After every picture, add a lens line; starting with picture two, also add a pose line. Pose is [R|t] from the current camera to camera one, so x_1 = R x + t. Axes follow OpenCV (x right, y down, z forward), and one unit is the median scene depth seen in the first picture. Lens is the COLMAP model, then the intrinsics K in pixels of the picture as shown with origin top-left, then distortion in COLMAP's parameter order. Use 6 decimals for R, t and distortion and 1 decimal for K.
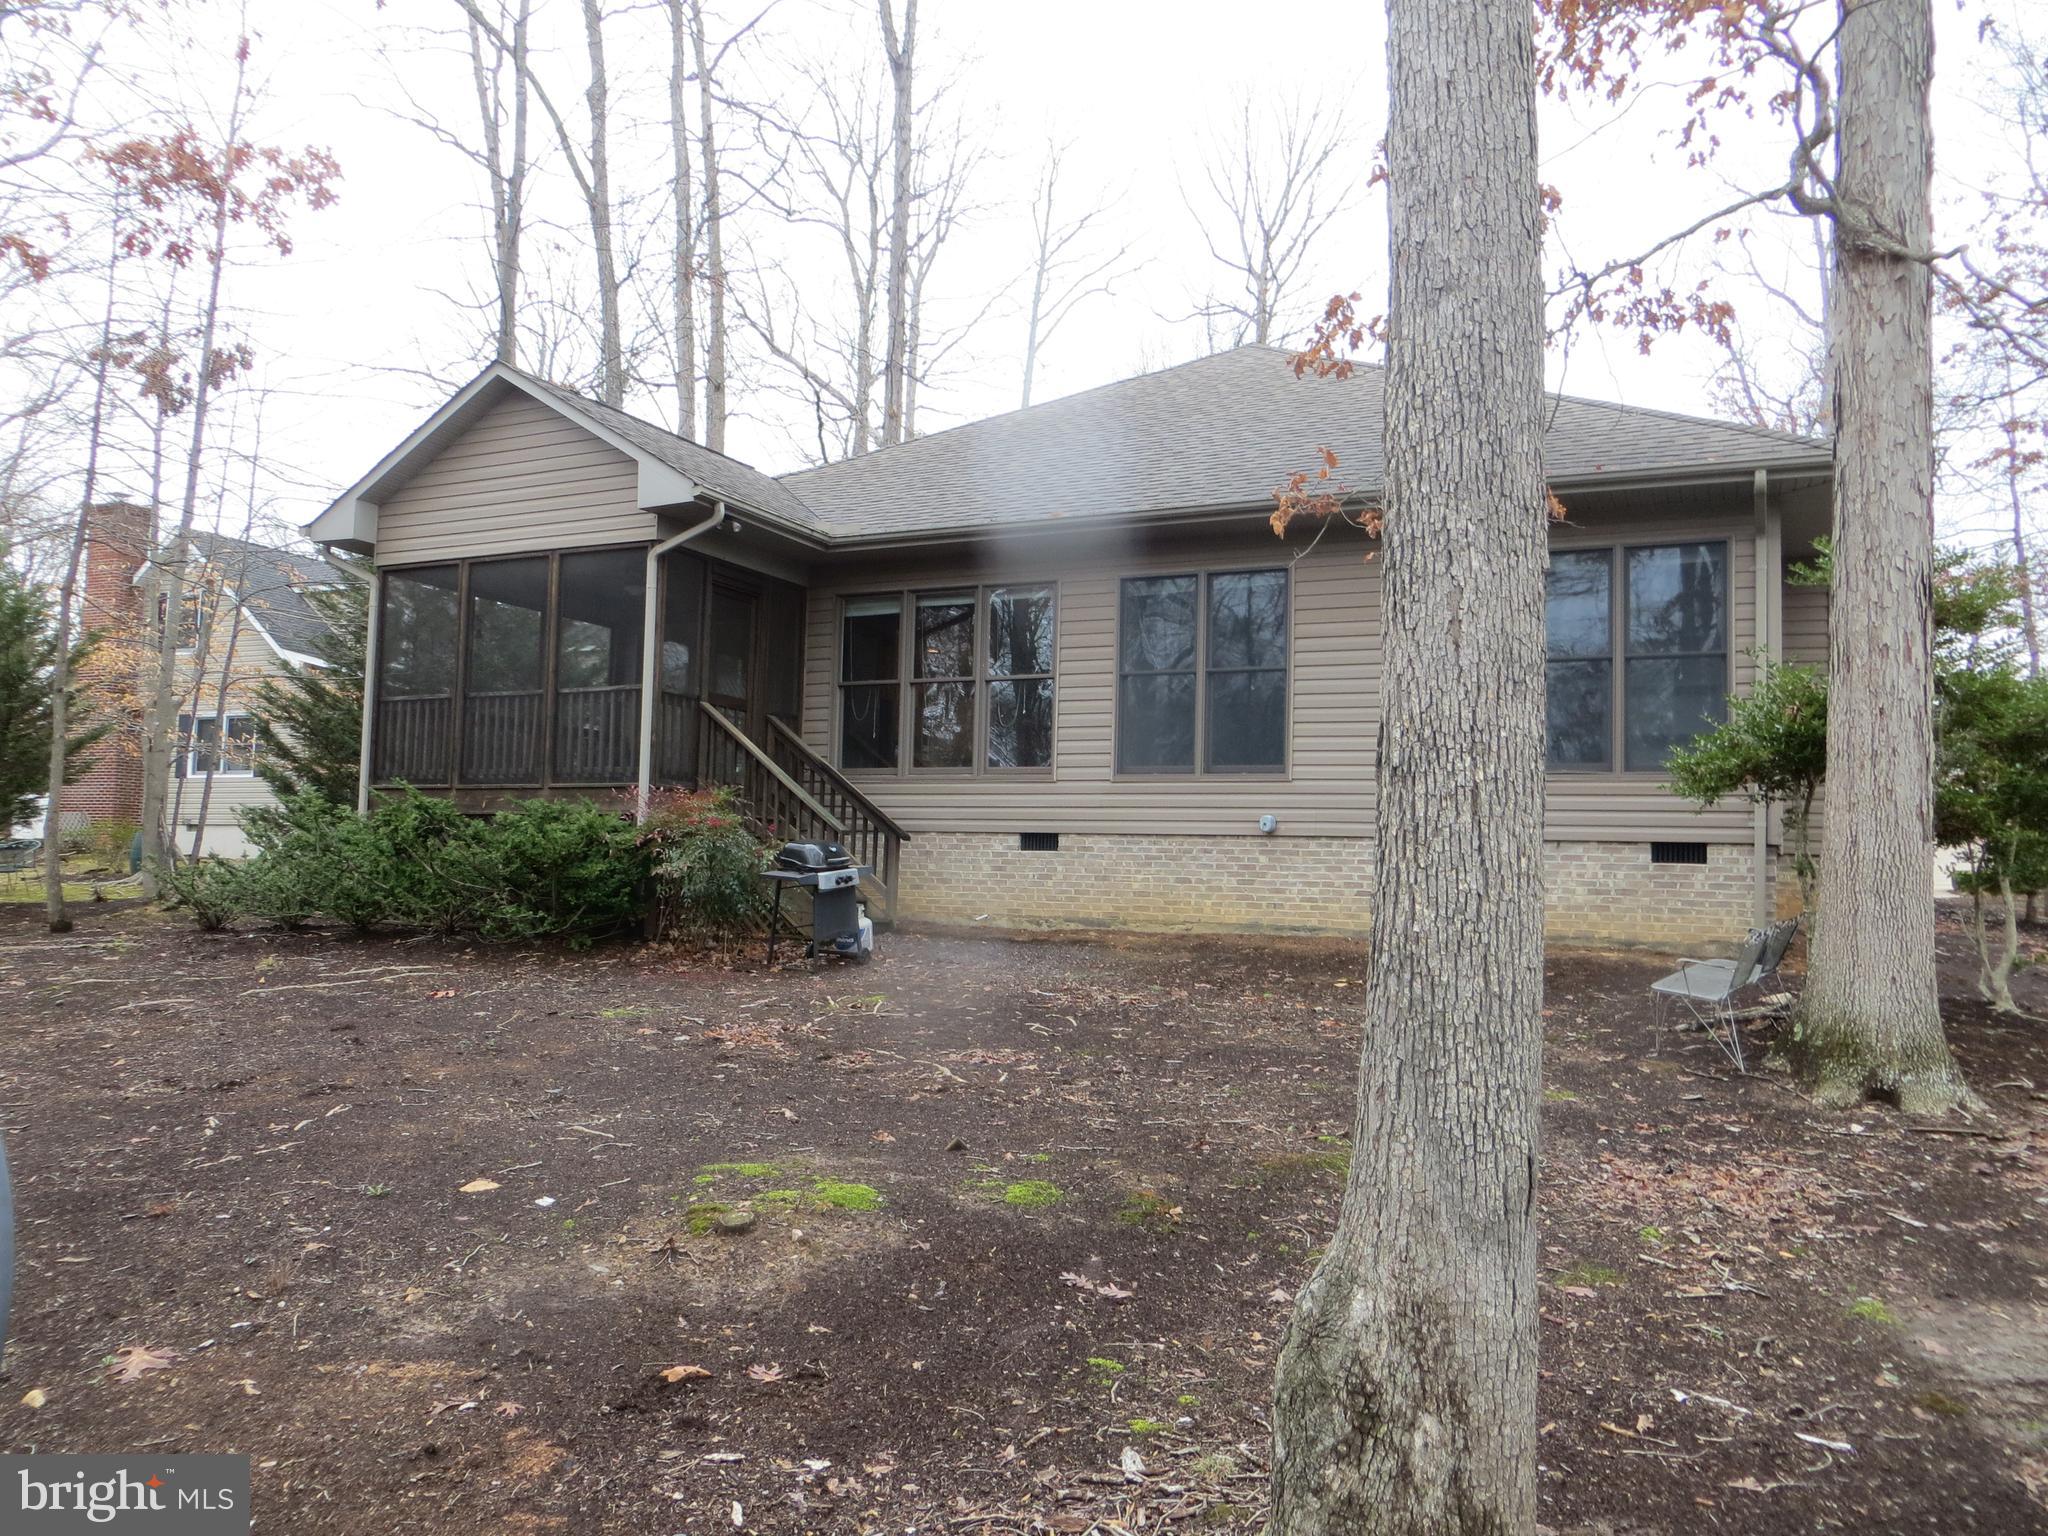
lens RADIAL K [[1499.5, 0, 1025.6], [0, 1499.5, 766.3], [0, 0, 1]] dist [-0.002262, 0.000006]
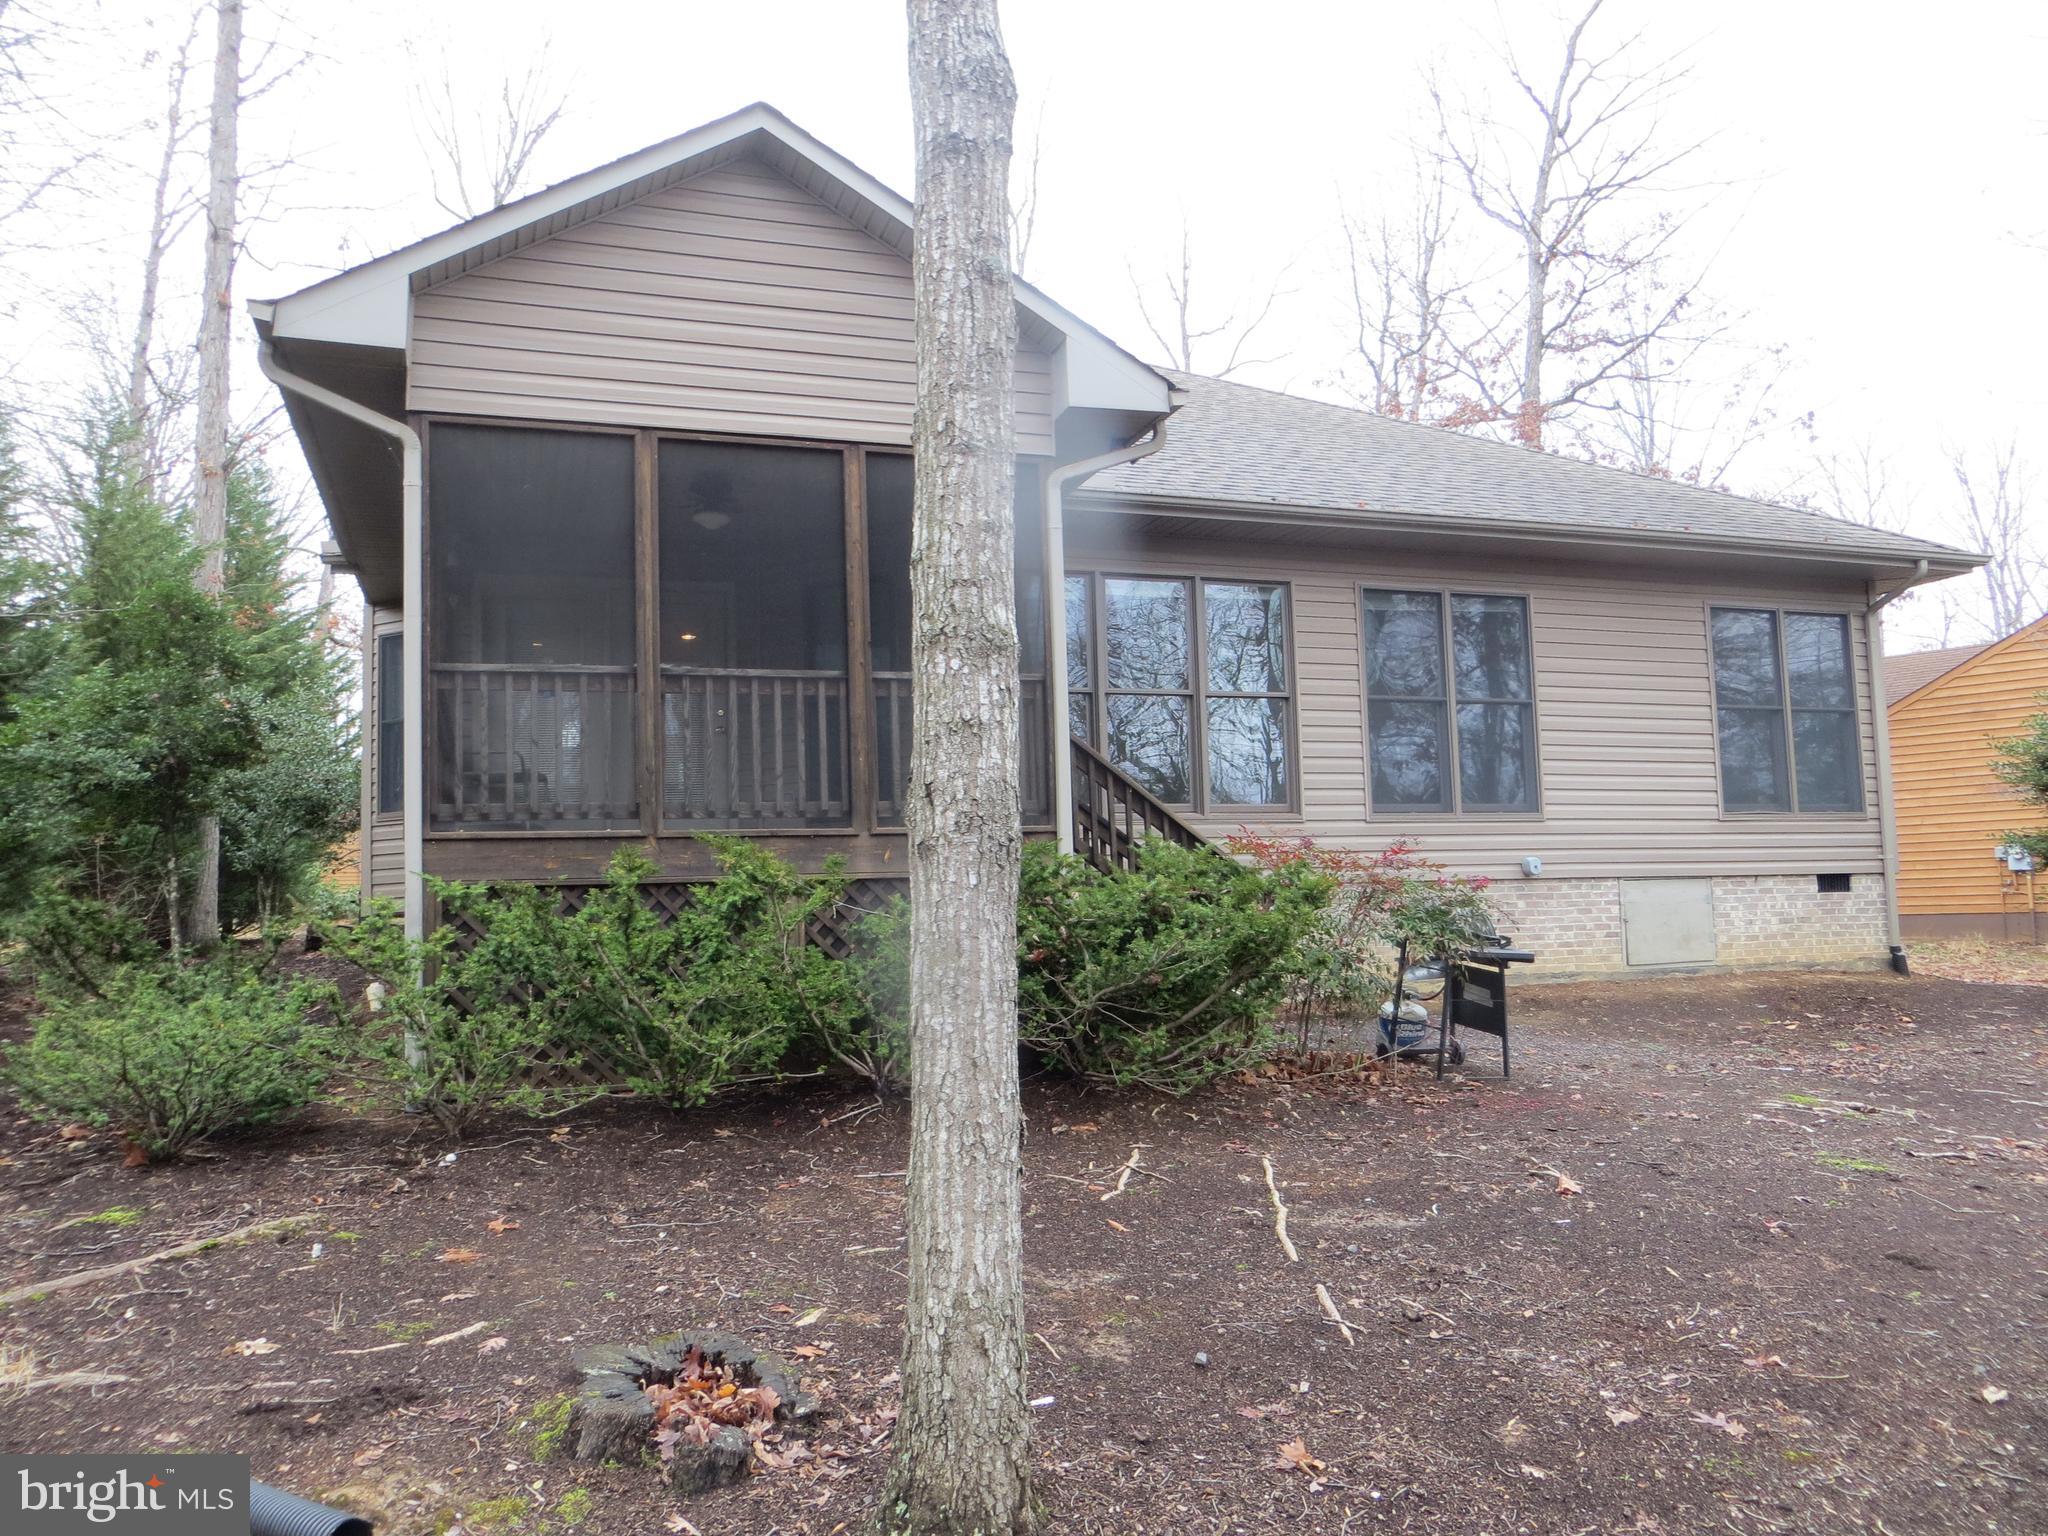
lens RADIAL K [[1616.6, 0, 1025.4], [0, 1616.6, 764.9], [0, 0, 1]] dist [0.004598, 0.000347]
pose [[0.676592, 0.022935, 0.736001, -0.803282], [-0.007689, 0.999680, -0.024083, 0.001564], [-0.736318, 0.010636, 0.676552, 0.547777]]
